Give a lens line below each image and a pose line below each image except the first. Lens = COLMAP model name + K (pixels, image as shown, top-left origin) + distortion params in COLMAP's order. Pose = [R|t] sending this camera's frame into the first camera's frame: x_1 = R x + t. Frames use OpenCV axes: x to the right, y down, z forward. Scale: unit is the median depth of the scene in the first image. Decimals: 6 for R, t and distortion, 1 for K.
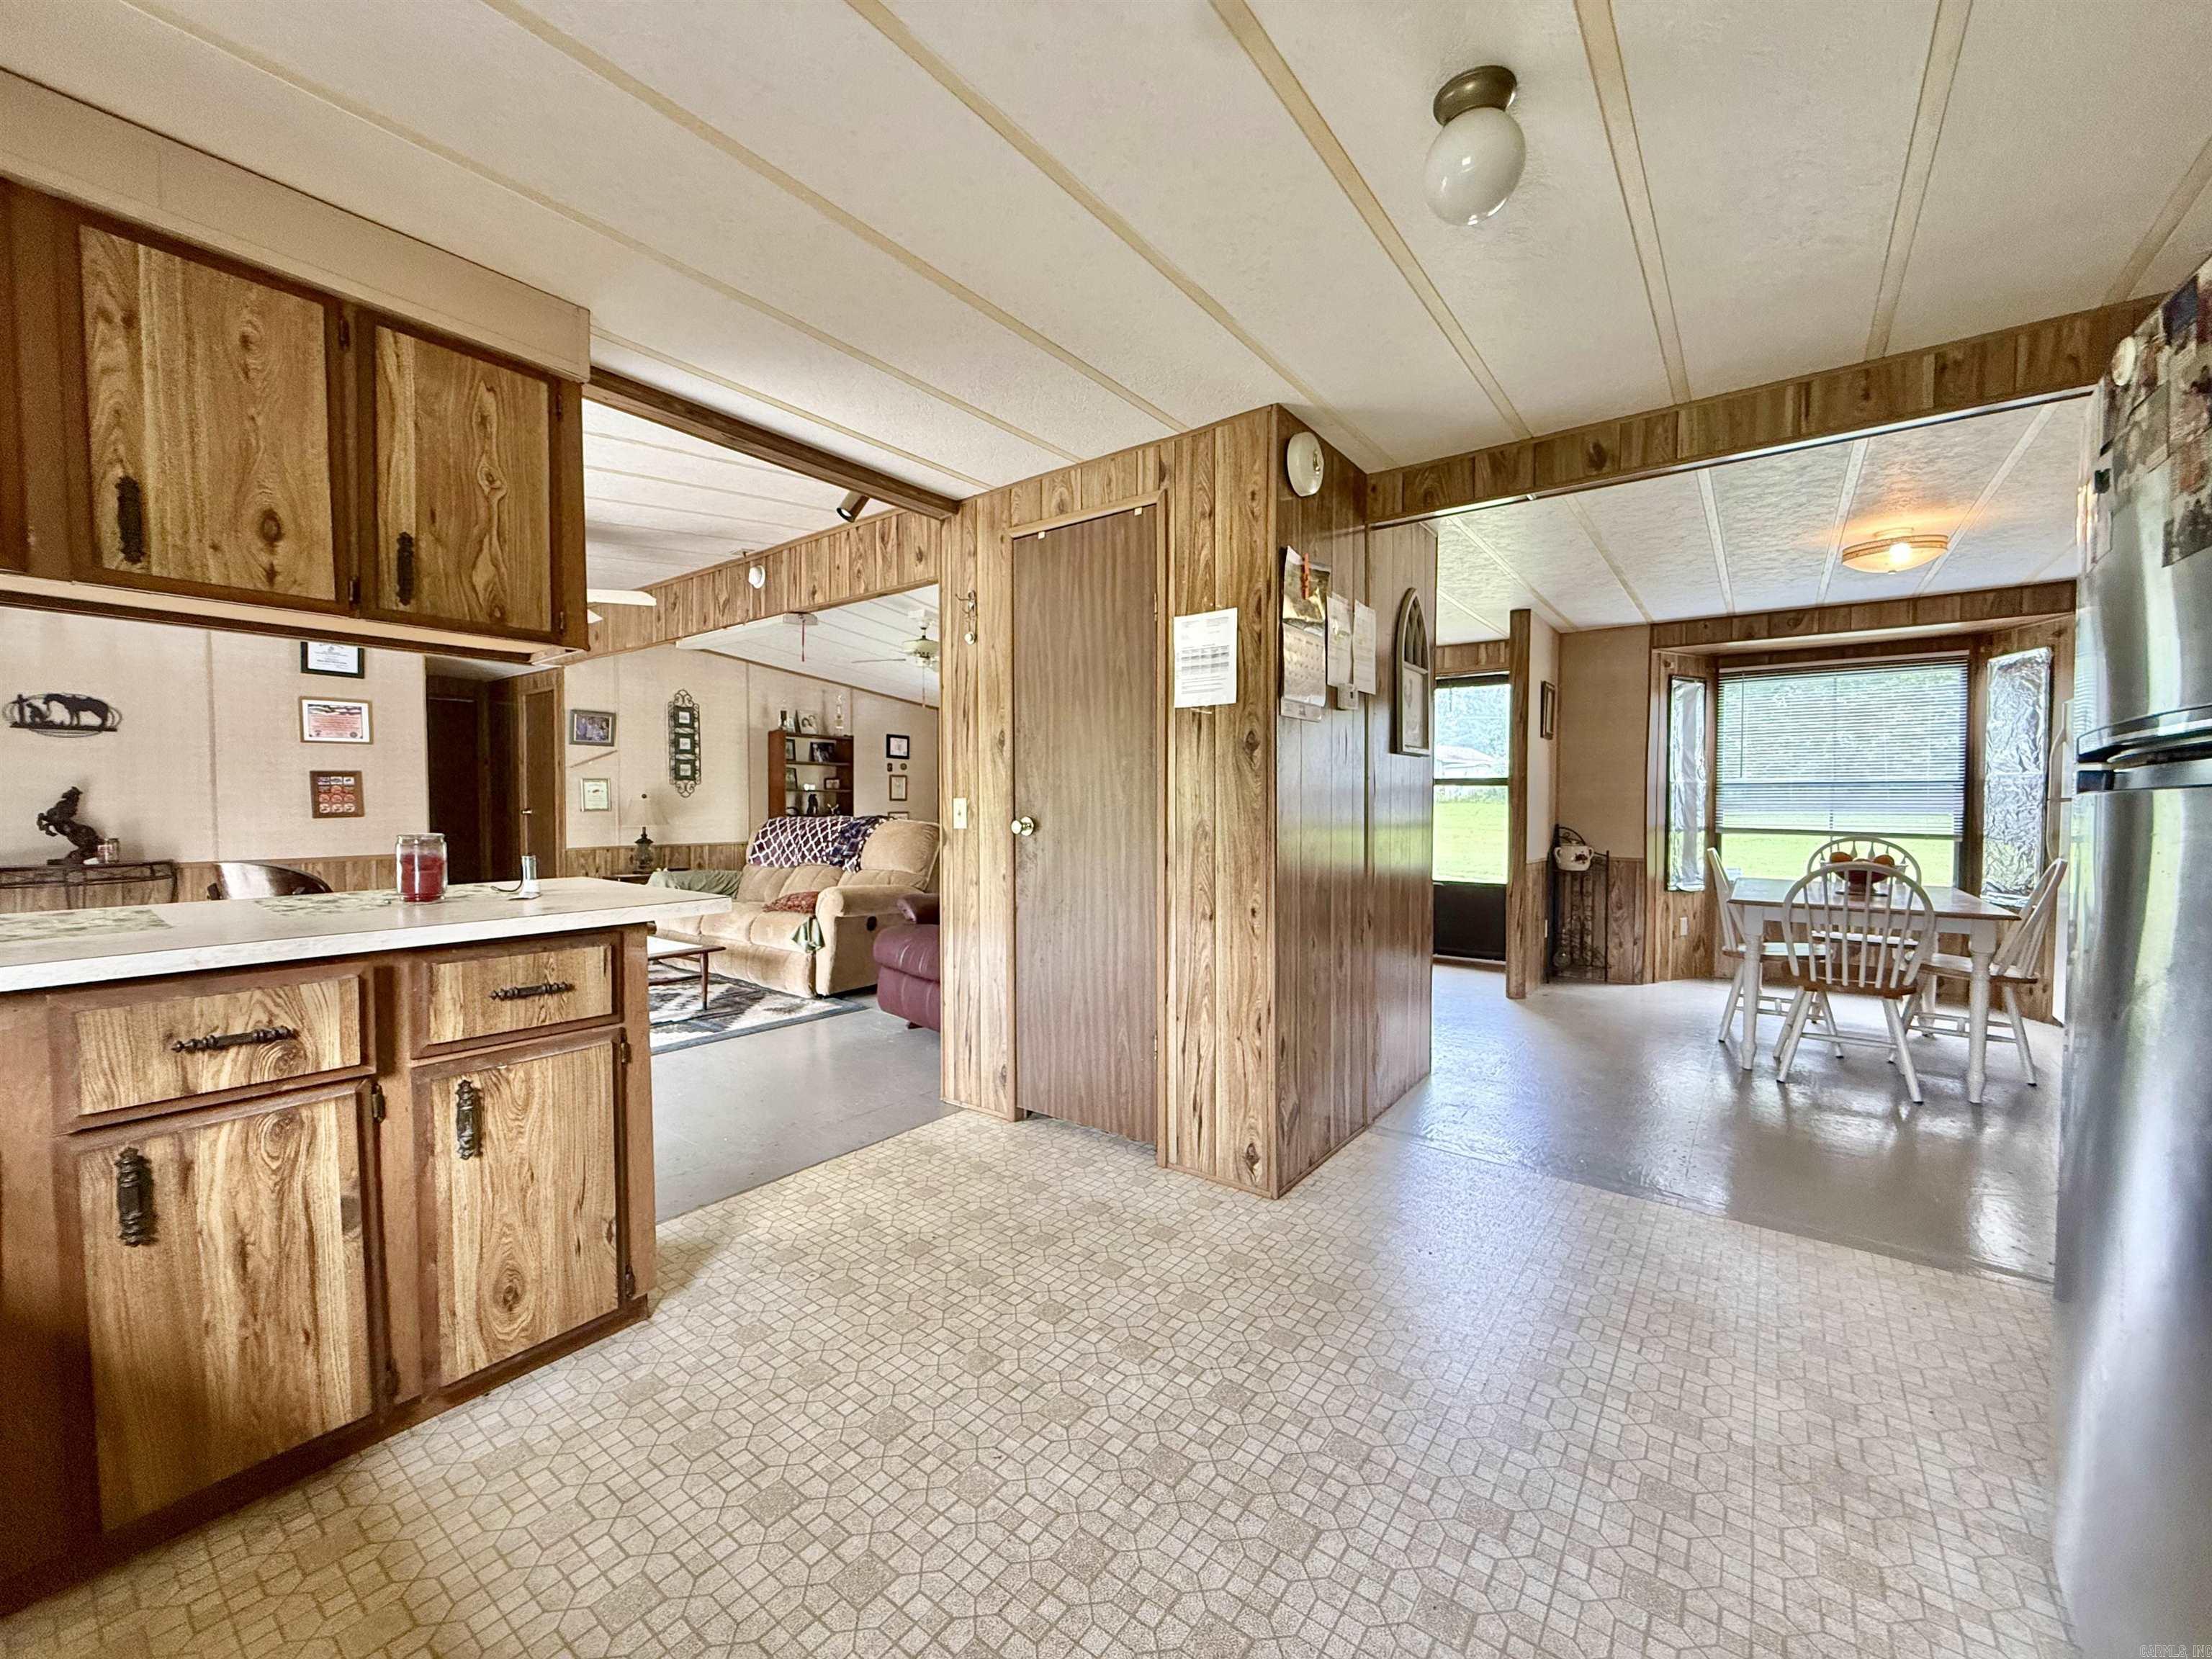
lens RADIAL K [[870.3, 0, 1093.5], [0, 870.3, 828.5], [0, 0, 1]] dist [0.000422, -0.003977]
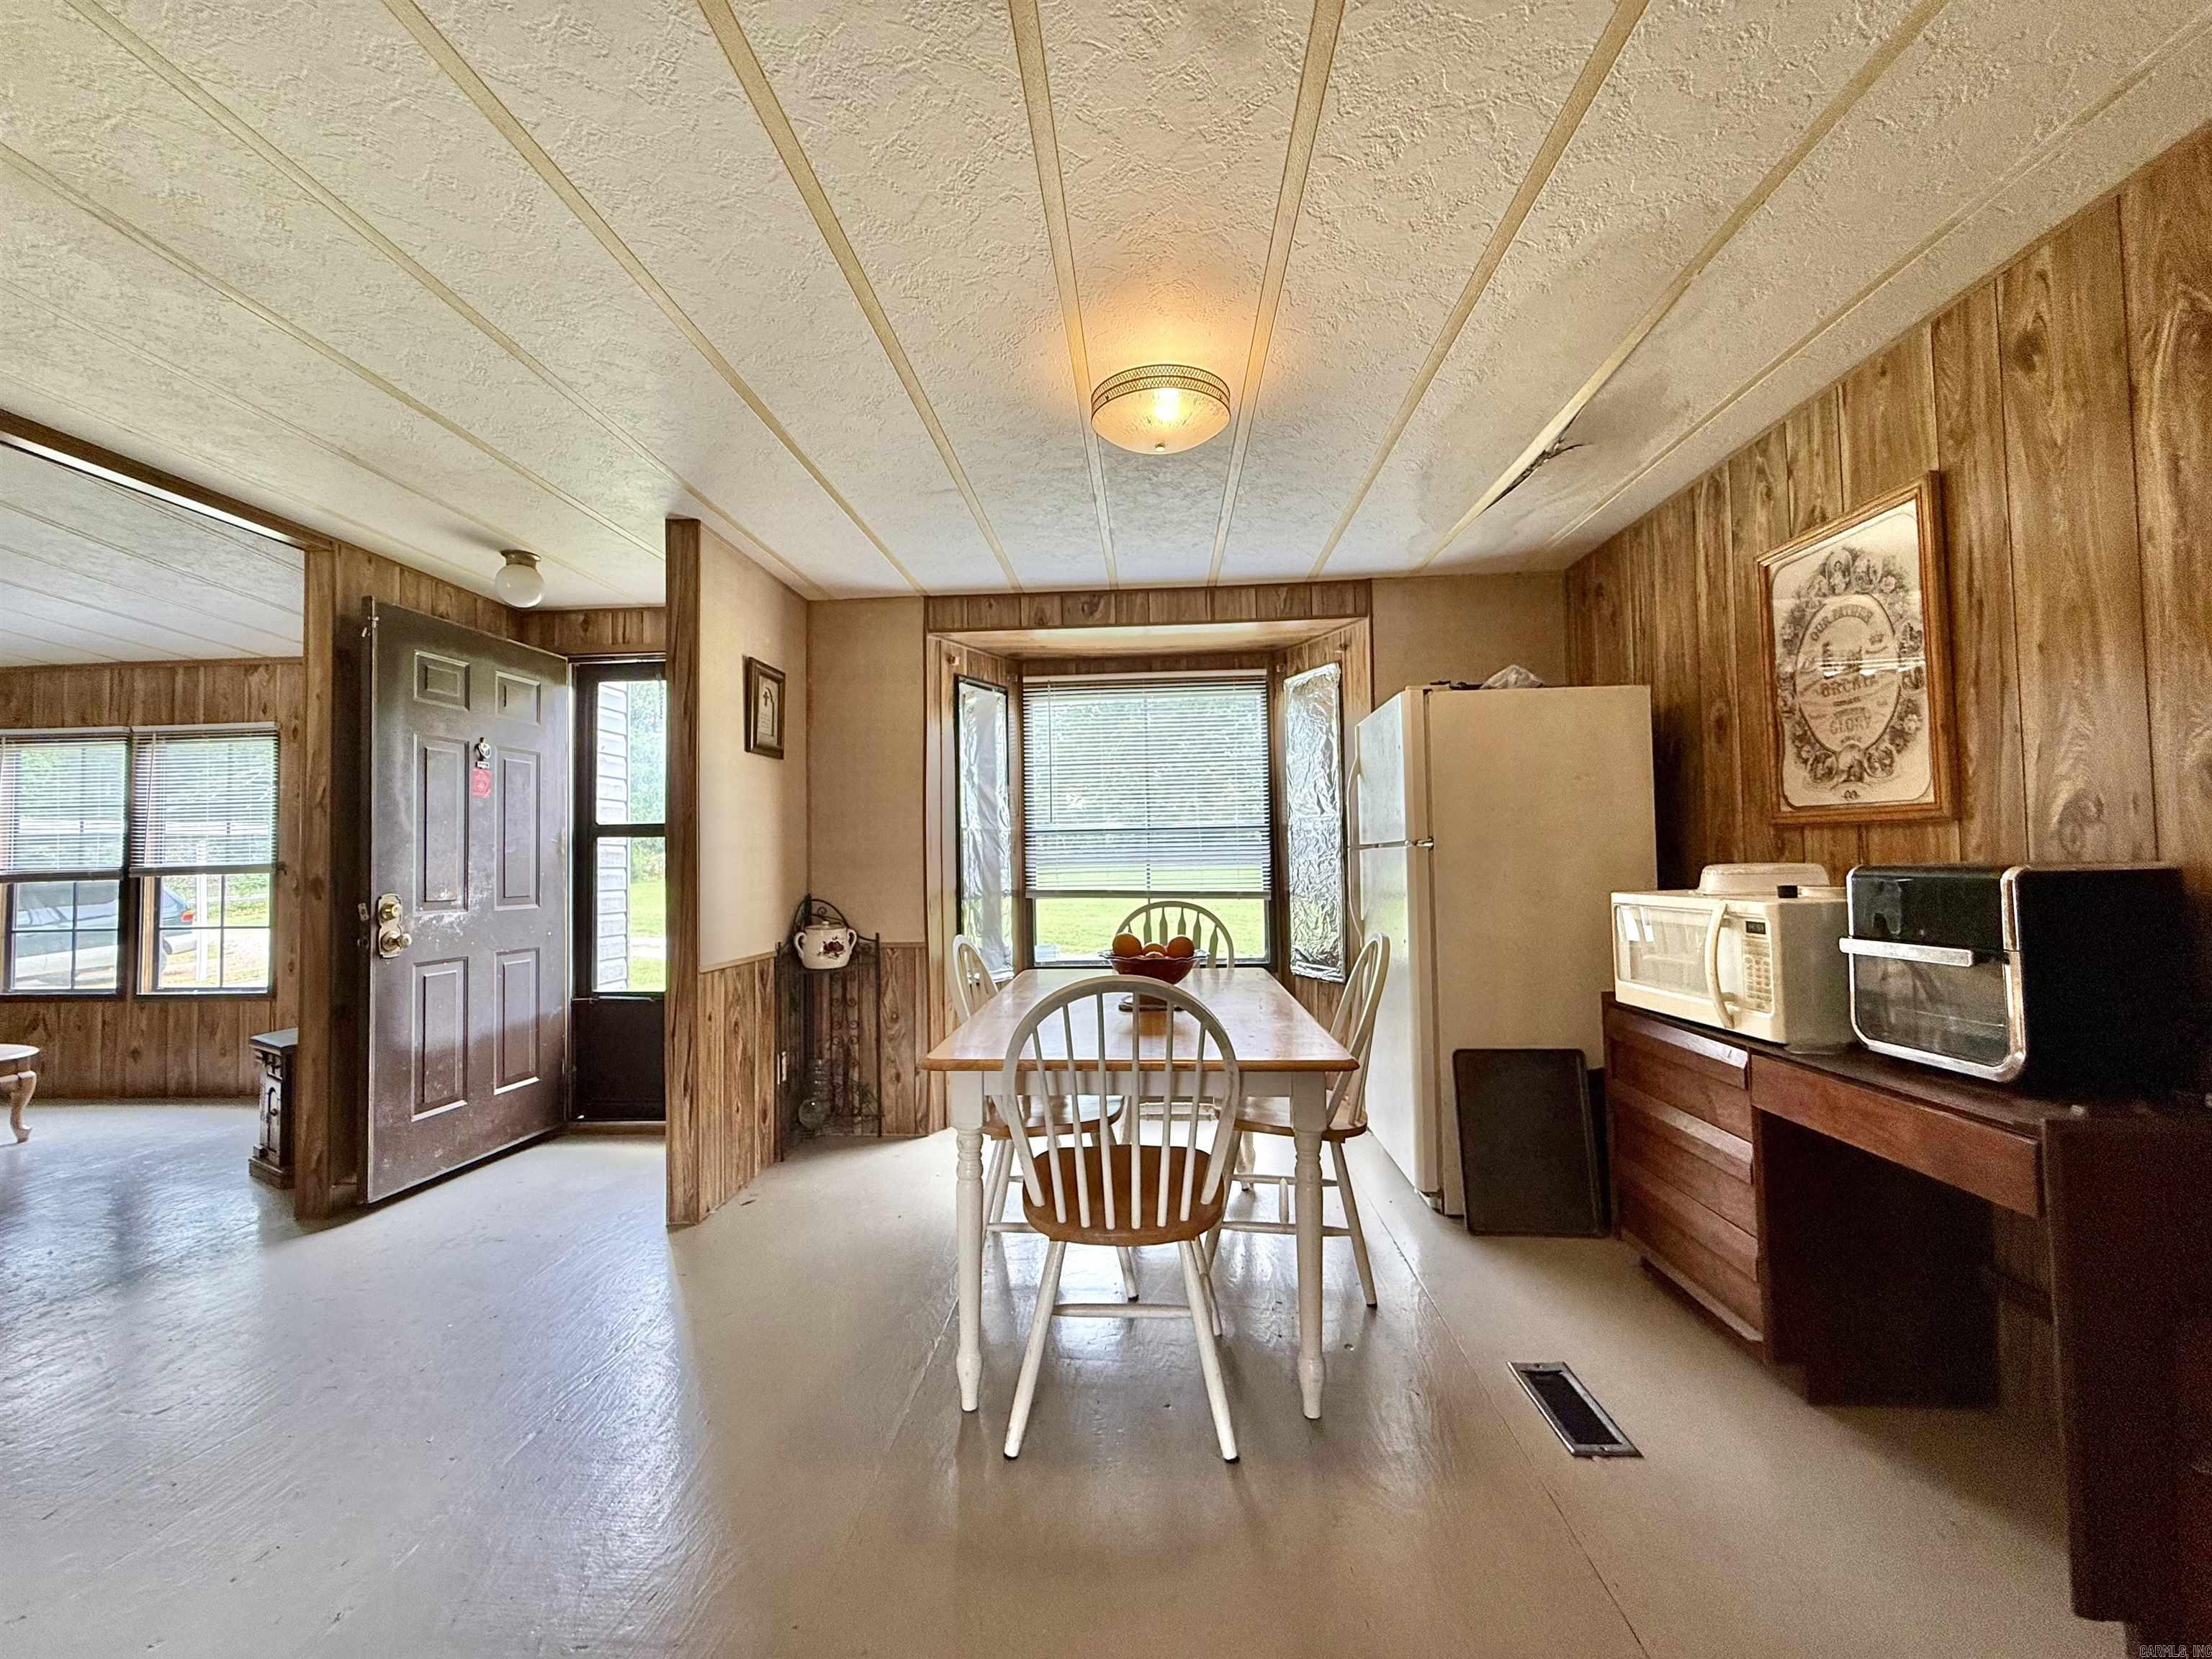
lens RADIAL K [[870.3, 0, 1093.5], [0, 870.3, 828.5], [0, 0, 1]] dist [0.000422, -0.003977]
pose [[0.832134, 0.005780, 0.554545, 0.379986], [0.034529, 0.997466, -0.062209, -0.006802], [-0.553499, 0.070914, 0.829825, 0.379730]]
